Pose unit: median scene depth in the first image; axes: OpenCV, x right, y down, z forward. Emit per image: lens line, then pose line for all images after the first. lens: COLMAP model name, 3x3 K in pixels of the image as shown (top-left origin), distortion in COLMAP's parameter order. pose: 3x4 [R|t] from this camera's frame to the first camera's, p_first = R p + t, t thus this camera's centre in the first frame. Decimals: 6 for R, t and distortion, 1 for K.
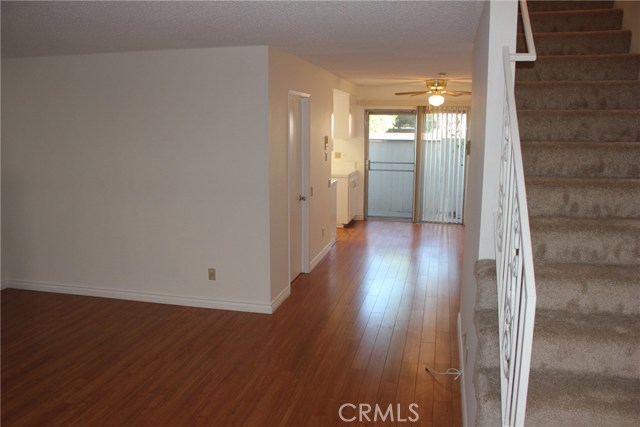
lens RADIAL K [[538.4, 0, 318.7], [0, 538.4, 222.9], [0, 0, 1]] dist [-0.166881, 0.155589]
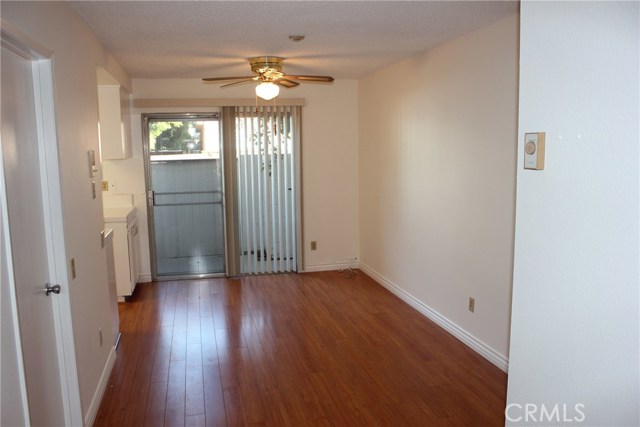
lens RADIAL K [[538.4, 0, 318.7], [0, 538.4, 222.9], [0, 0, 1]] dist [-0.166881, 0.155589]
pose [[0.895859, -0.079960, 0.437085, -0.011718], [0.100097, 0.994707, -0.023190, -0.044365], [-0.432917, 0.064526, 0.899121, 0.344989]]
